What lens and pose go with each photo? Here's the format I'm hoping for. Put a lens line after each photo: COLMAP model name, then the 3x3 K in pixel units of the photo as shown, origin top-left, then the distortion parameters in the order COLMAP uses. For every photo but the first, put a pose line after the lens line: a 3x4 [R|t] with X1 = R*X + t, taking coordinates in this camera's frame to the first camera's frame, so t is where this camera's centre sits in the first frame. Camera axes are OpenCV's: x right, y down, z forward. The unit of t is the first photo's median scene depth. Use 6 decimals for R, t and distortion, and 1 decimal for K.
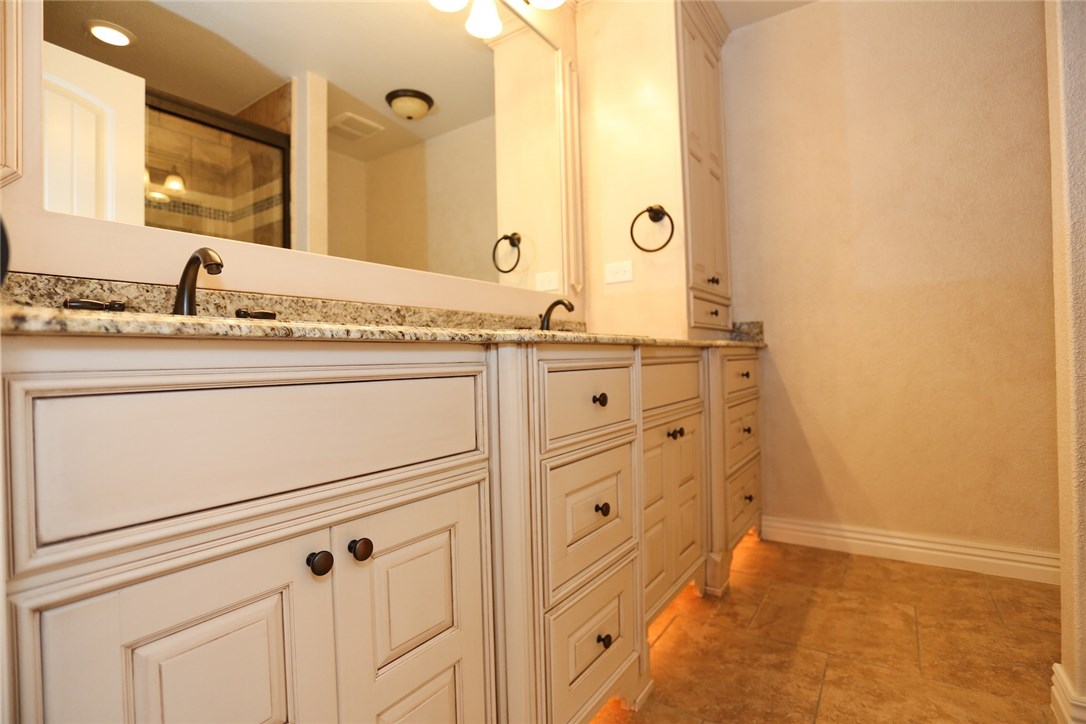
lens RADIAL K [[524.3, 0, 541.2], [0, 524.3, 359.5], [0, 0, 1]] dist [-0.076766, 0.033584]
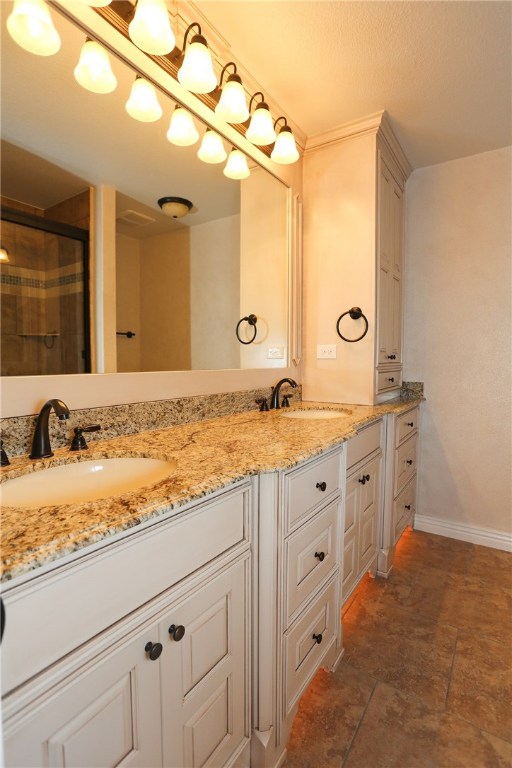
lens RADIAL K [[371.6, 0, 260.2], [0, 371.6, 381.6], [0, 0, 1]] dist [-0.070994, 0.029346]
pose [[0.999518, 0.027463, 0.014507, -0.047600], [-0.028407, 0.997177, 0.069511, -0.162125], [-0.012557, -0.069889, 0.997476, -0.010689]]
